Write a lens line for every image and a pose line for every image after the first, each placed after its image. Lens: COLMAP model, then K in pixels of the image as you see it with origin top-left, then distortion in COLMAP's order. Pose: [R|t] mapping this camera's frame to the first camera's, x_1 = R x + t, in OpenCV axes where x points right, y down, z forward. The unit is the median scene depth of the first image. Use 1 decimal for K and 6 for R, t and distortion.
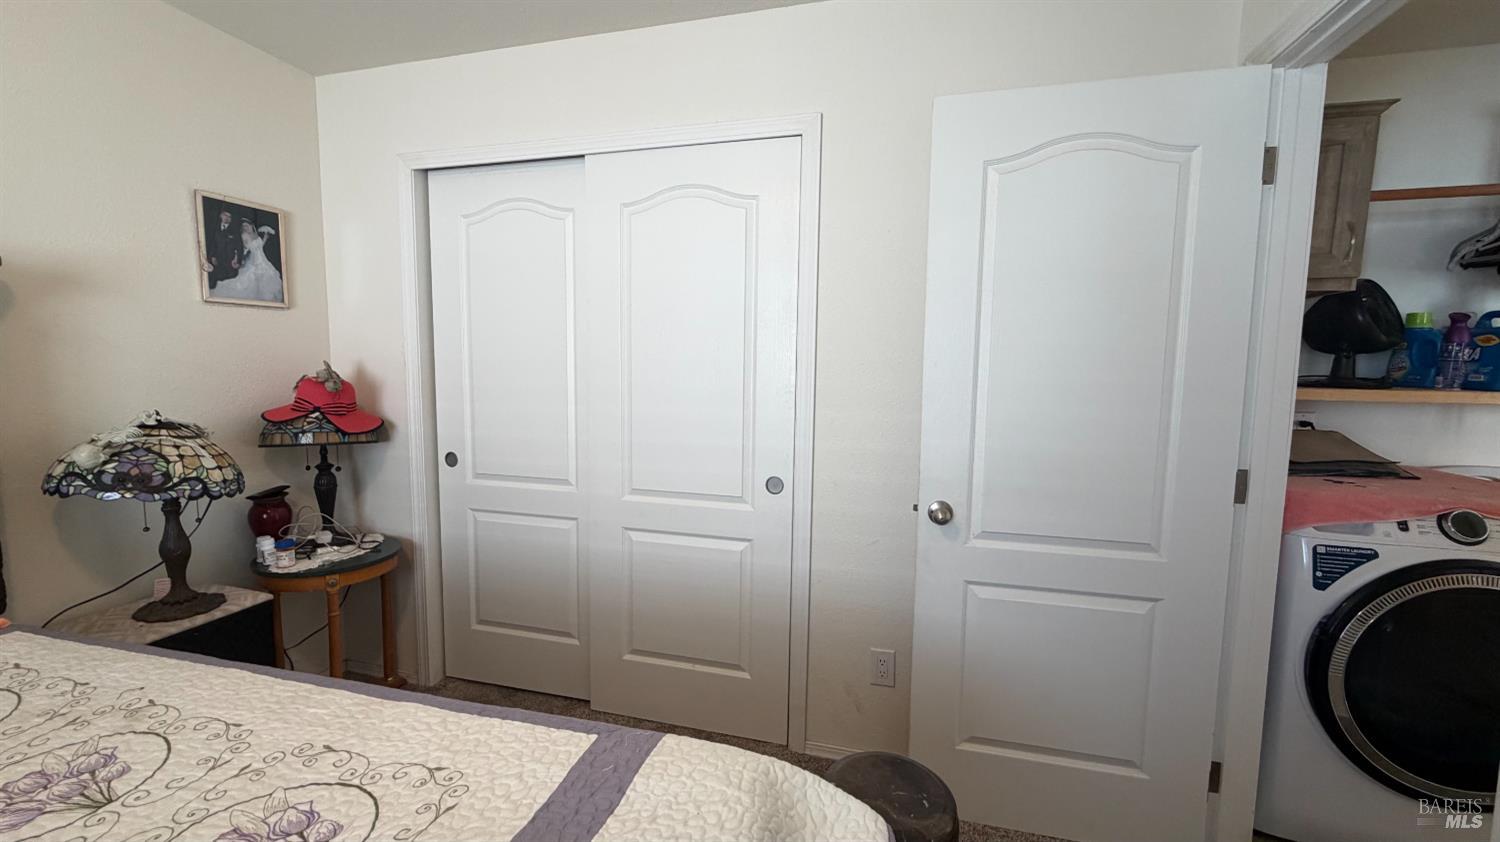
lens RADIAL K [[590.5, 0, 747.7], [0, 590.5, 422.9], [0, 0, 1]] dist [0.000159, -0.000064]
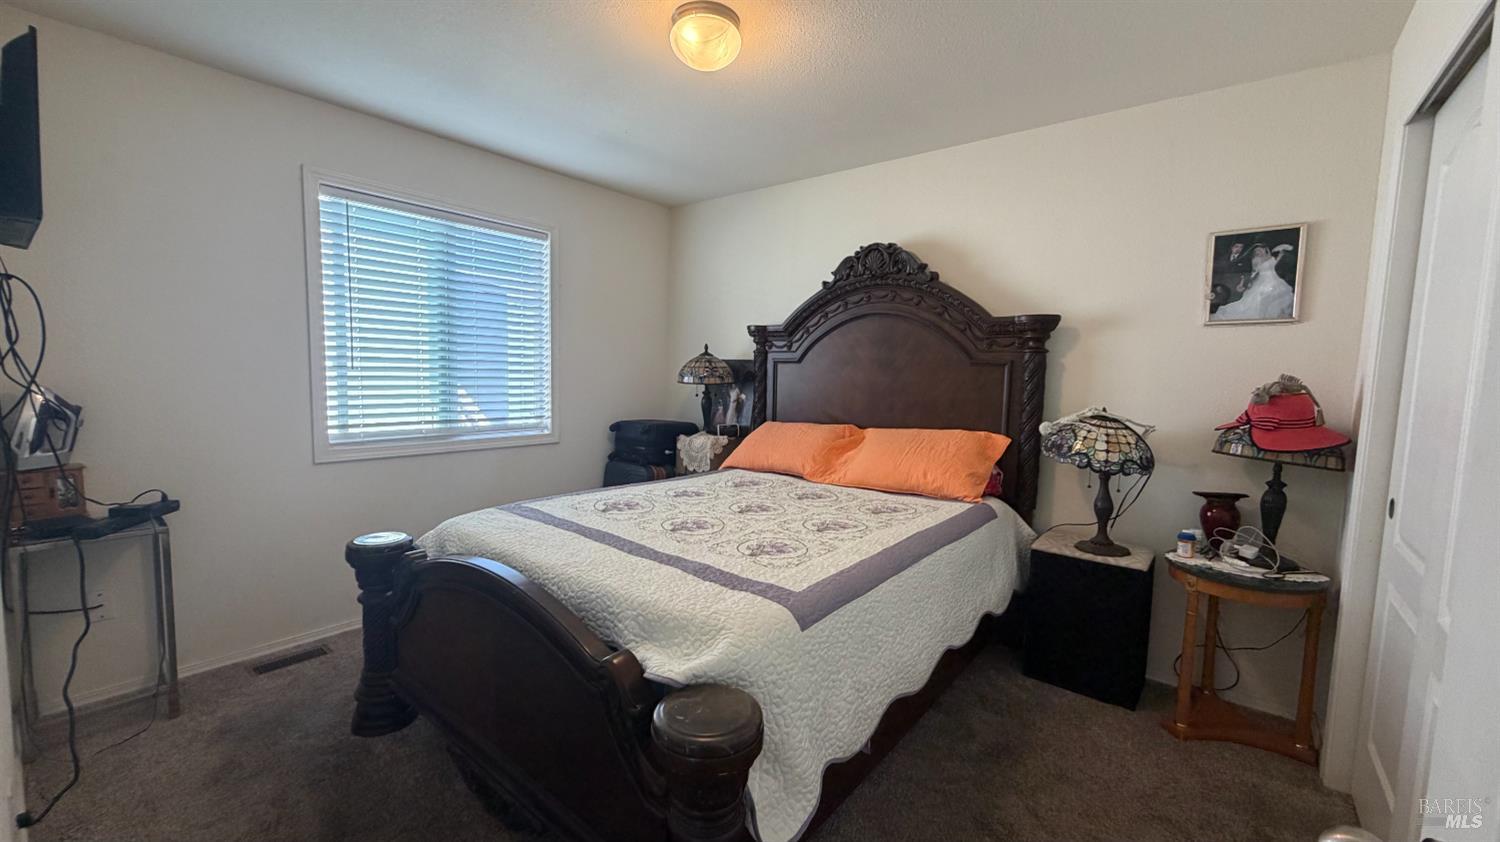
lens RADIAL K [[590.5, 0, 747.7], [0, 590.5, 422.9], [0, 0, 1]] dist [0.000159, -0.000064]
pose [[-0.410921, 0.059936, -0.909698, 0.543556], [-0.112398, 0.986893, 0.115794, -0.042457], [0.904716, 0.149831, -0.398799, 0.640147]]
